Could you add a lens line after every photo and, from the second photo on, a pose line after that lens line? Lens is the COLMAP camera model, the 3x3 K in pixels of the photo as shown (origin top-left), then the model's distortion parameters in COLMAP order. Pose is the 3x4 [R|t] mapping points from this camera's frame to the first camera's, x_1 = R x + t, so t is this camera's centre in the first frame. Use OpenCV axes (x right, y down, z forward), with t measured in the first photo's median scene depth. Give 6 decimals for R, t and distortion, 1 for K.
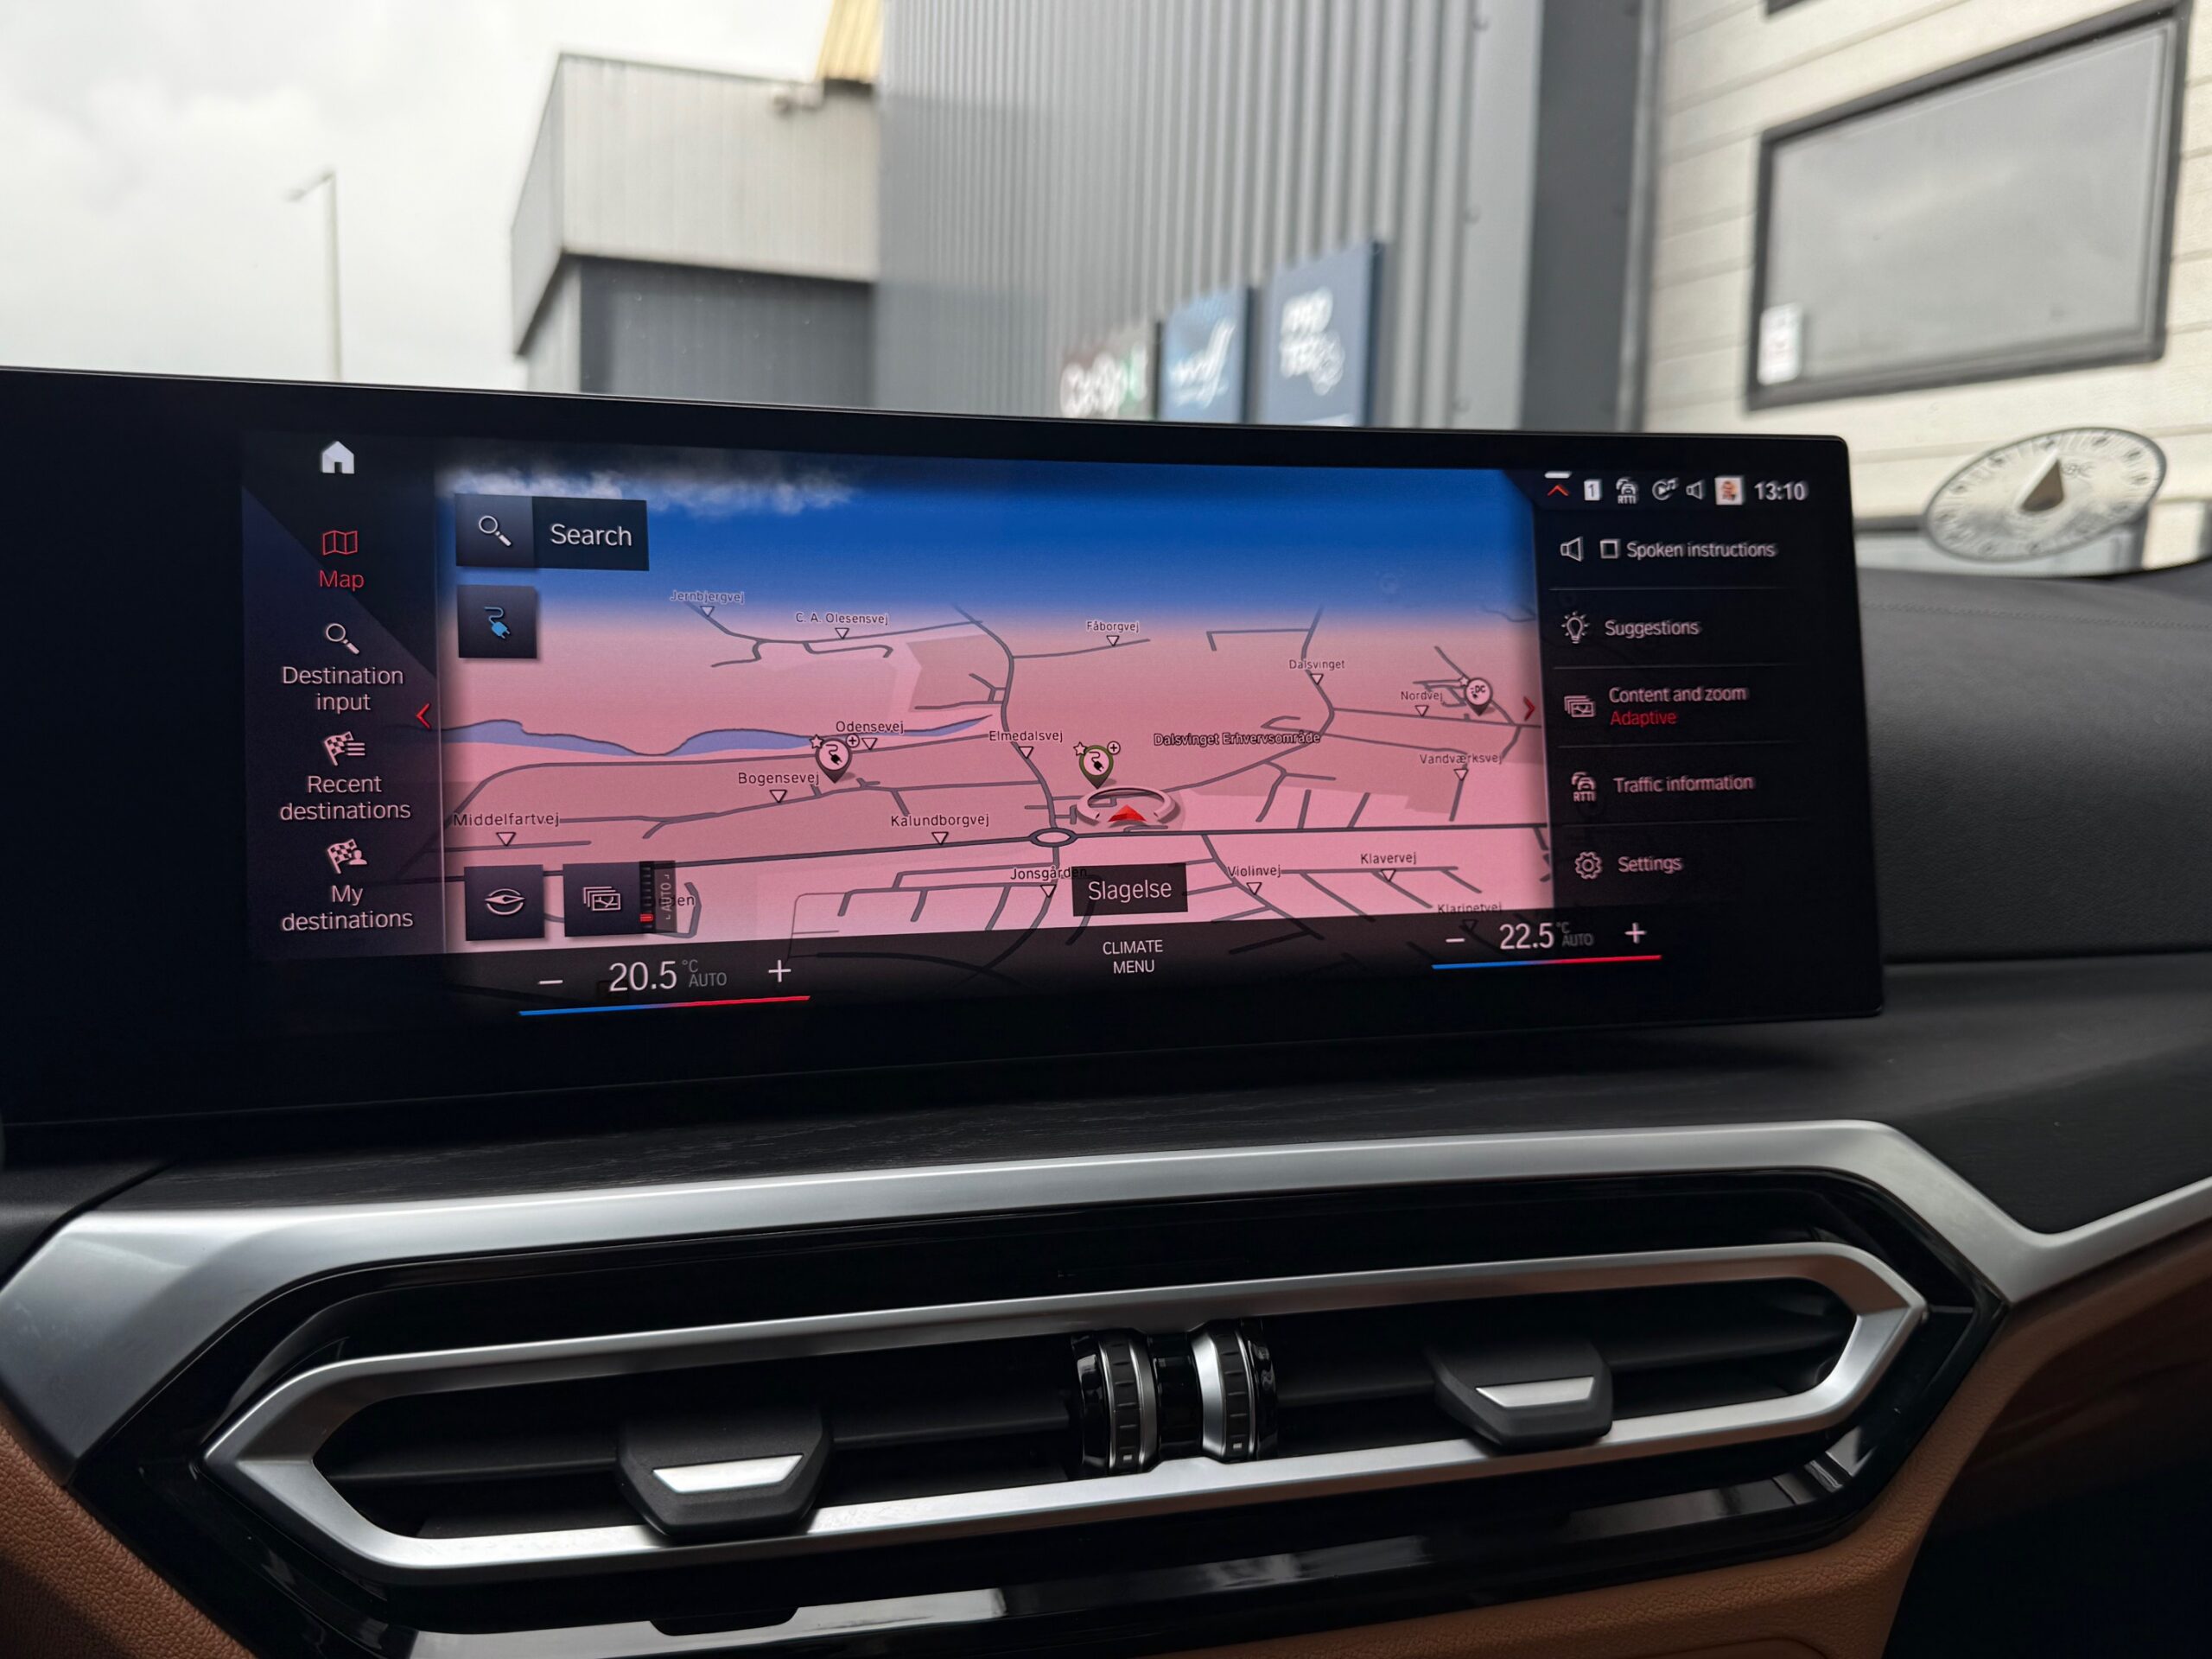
lens RADIAL K [[1863.5, 0, 1106.0], [0, 1863.5, 829.5], [0, 0, 1]] dist [0.114359, -0.234755]
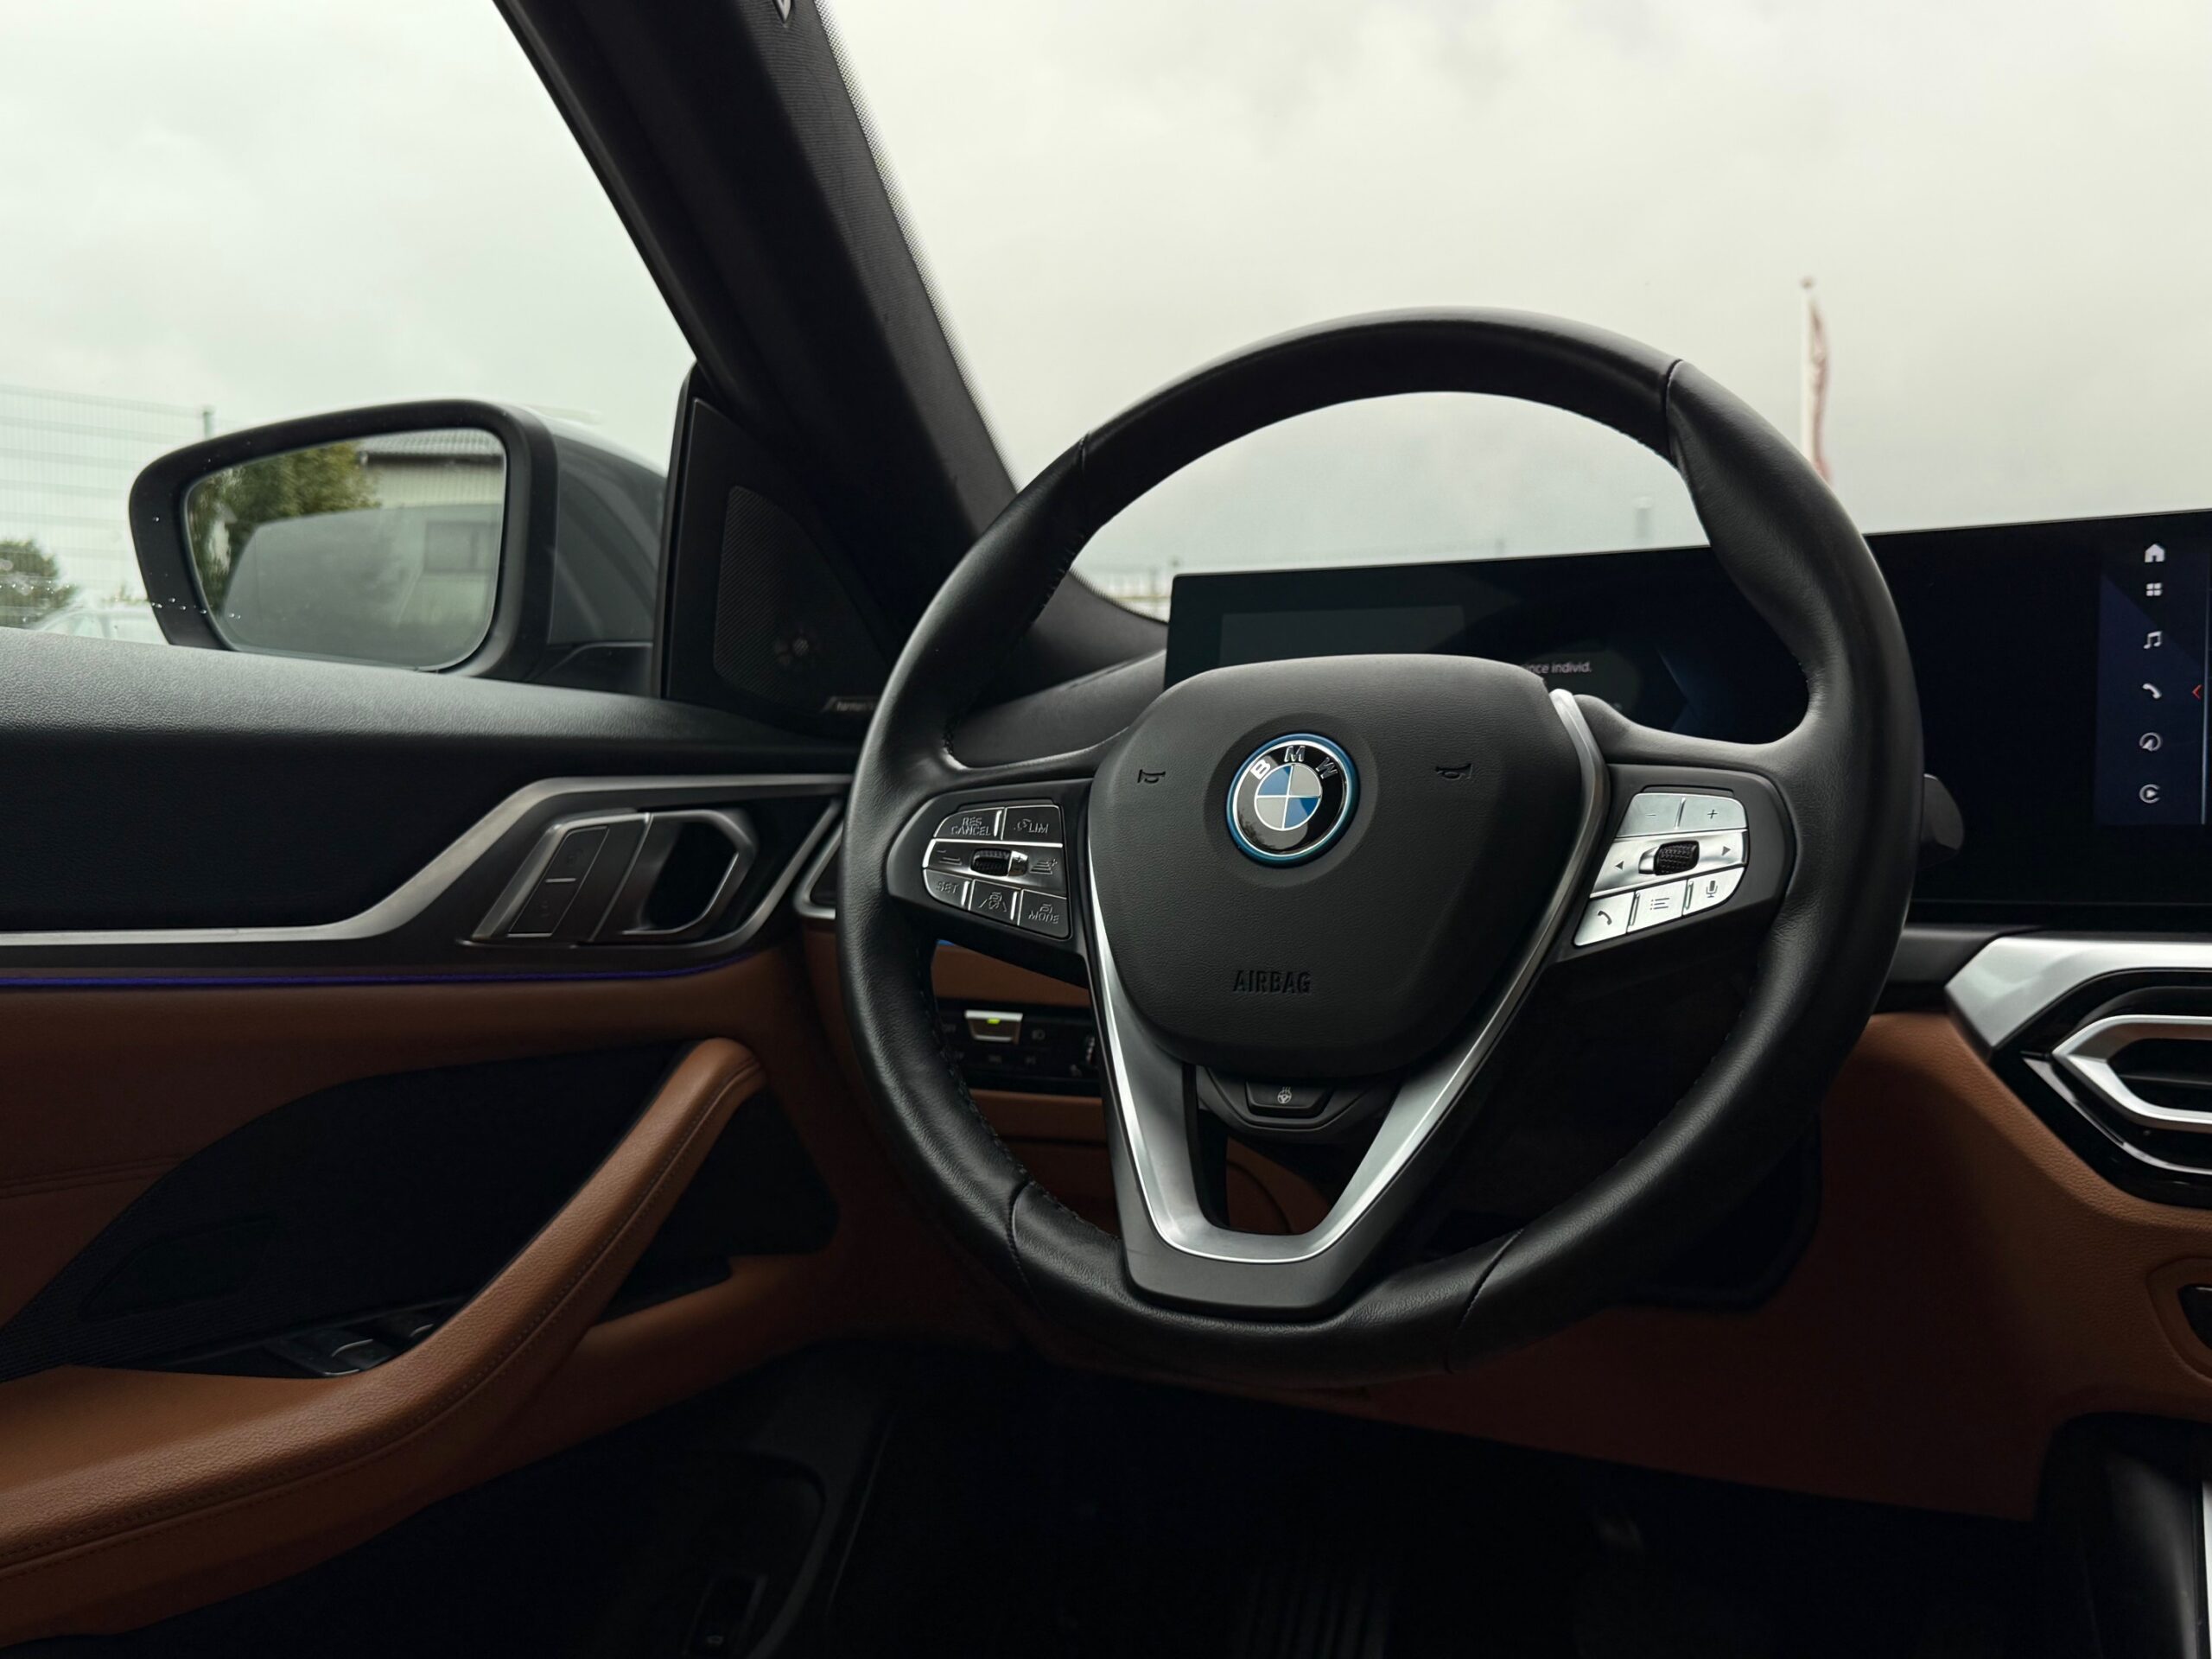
lens RADIAL K [[2220.4, 0, 1110.6], [0, 2220.4, 838.3], [0, 0, 1]] dist [0.219135, -0.535968]
pose [[0.616306, -0.004852, -0.787492, 0.622843], [-0.059077, 0.996878, -0.052377, 0.225322], [0.785287, 0.078803, 0.614096, -0.997919]]
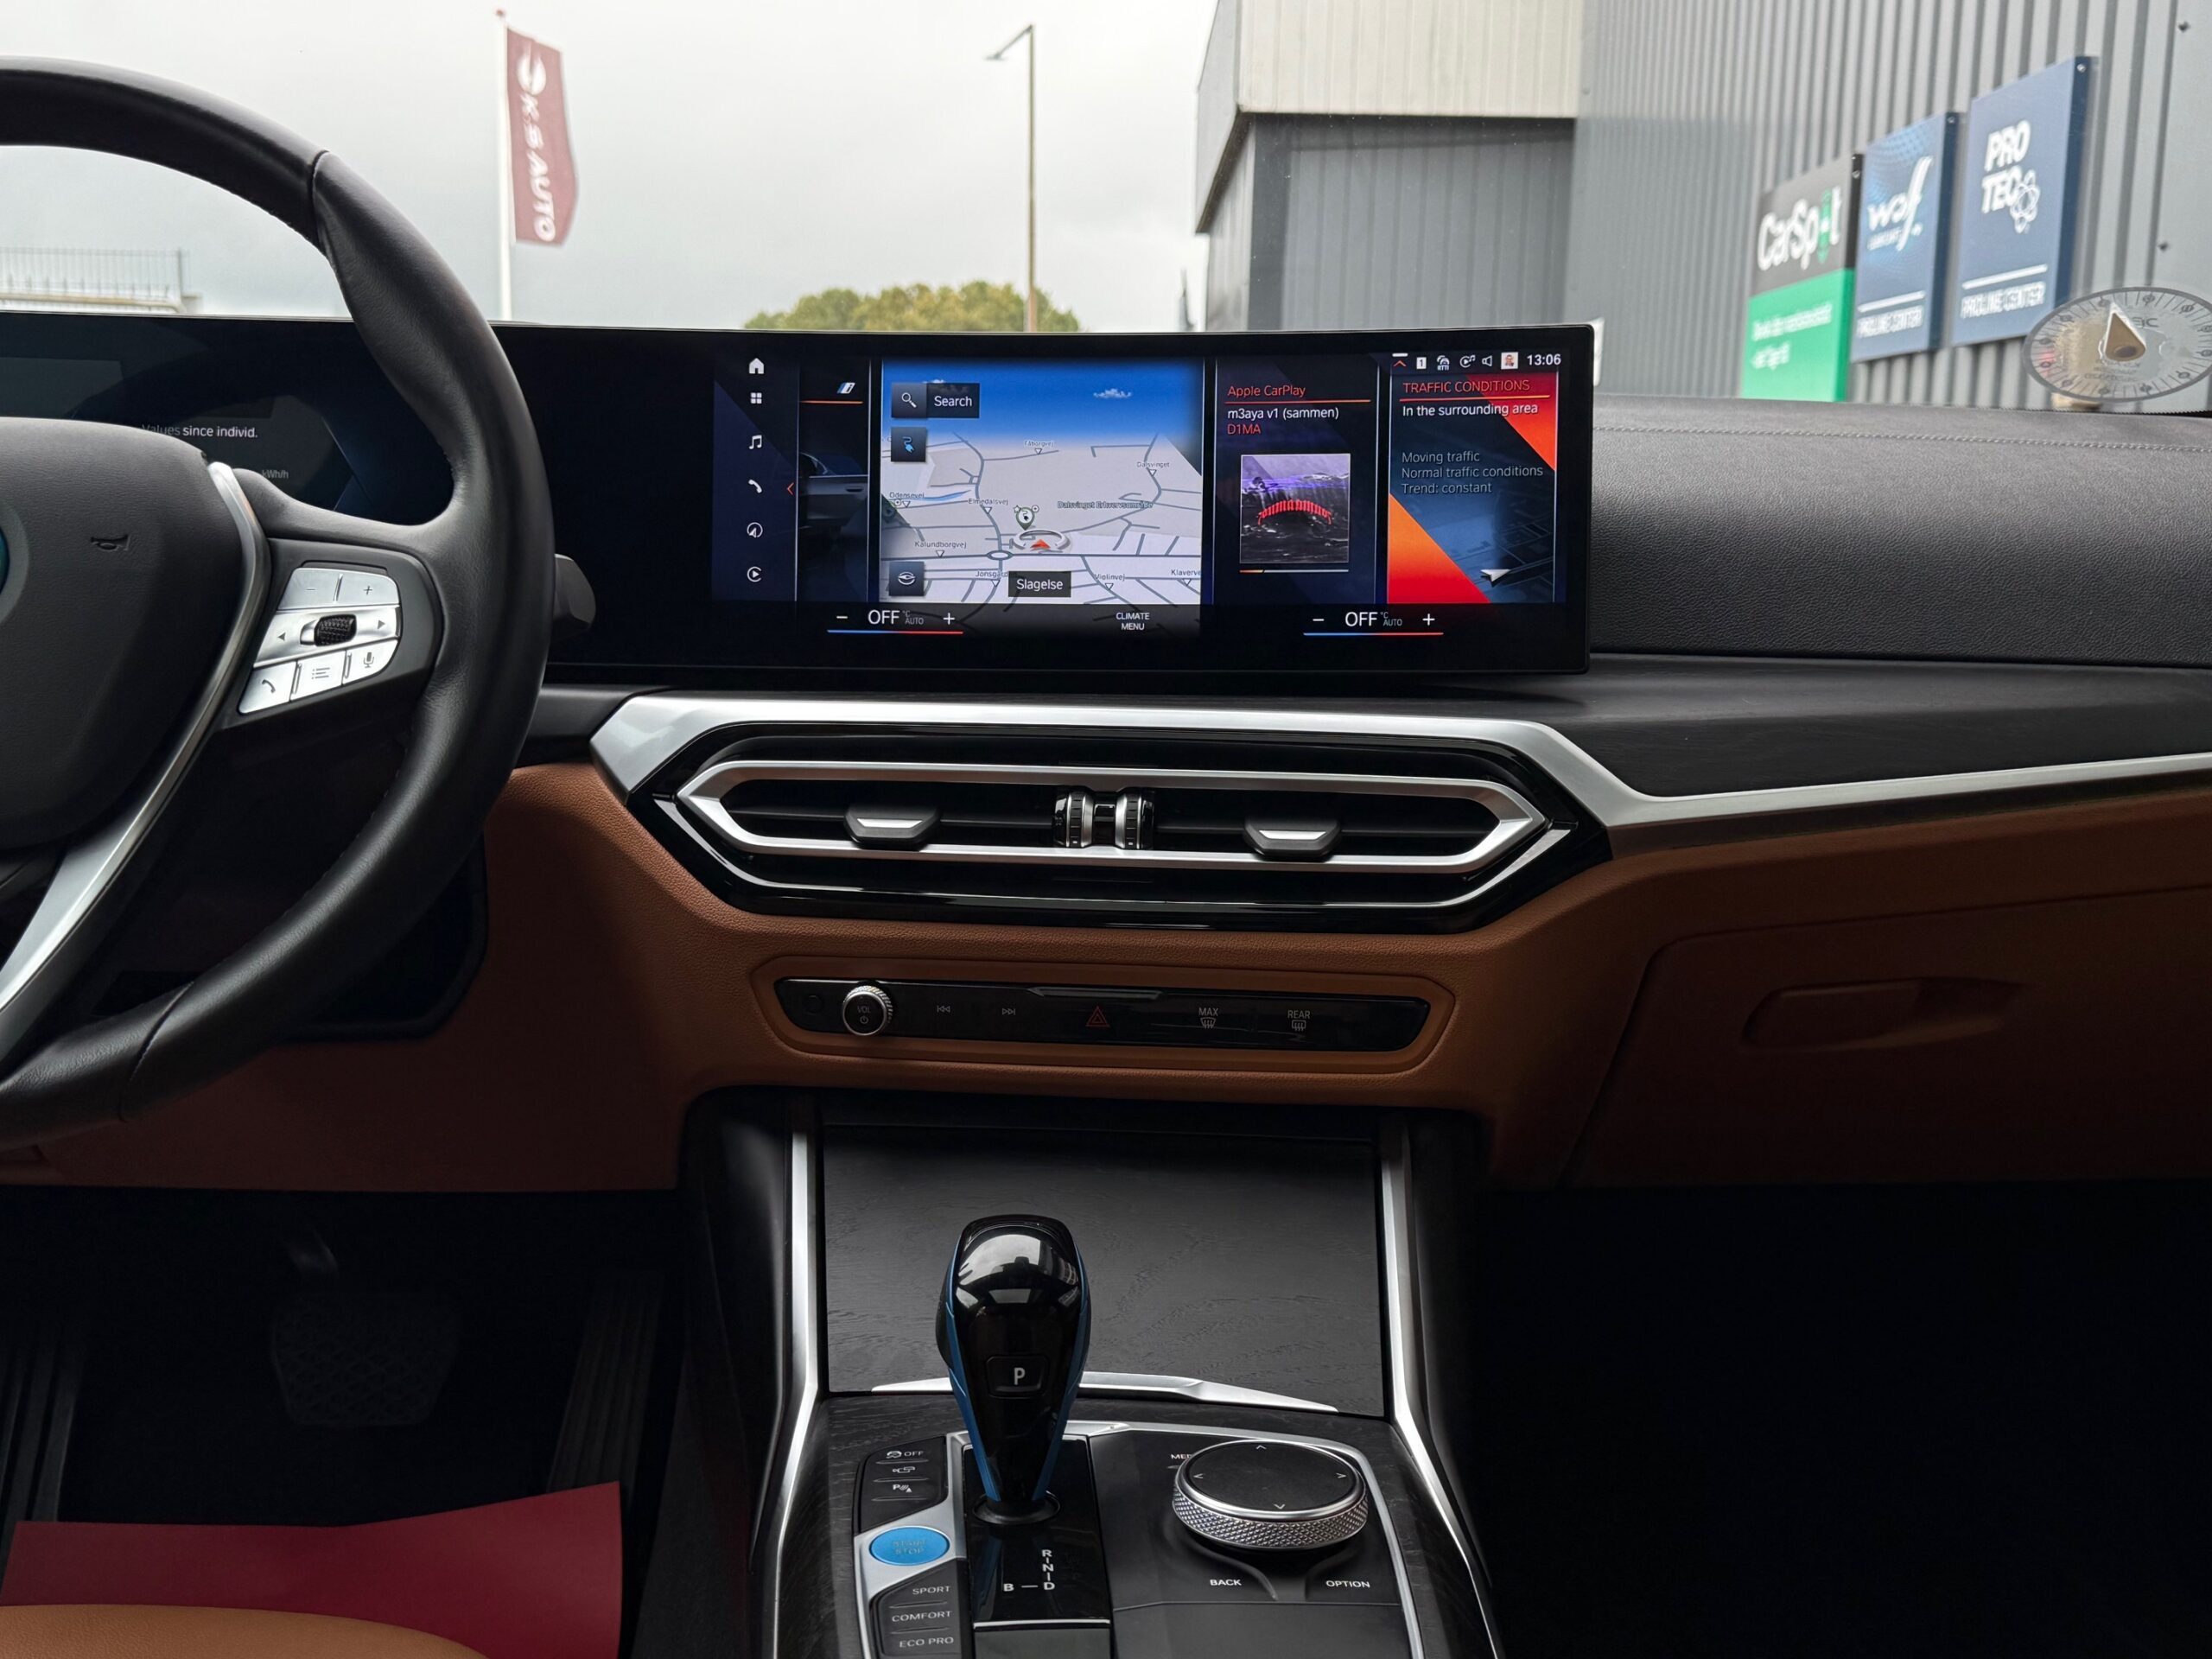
lens RADIAL K [[2220.4, 0, 1110.6], [0, 2220.4, 838.3], [0, 0, 1]] dist [0.219135, -0.535968]
pose [[0.938368, 0.045148, -0.342676, 0.775064], [-0.035318, 0.998767, 0.034877, 0.209537], [0.343829, -0.020625, 0.938806, -1.130754]]
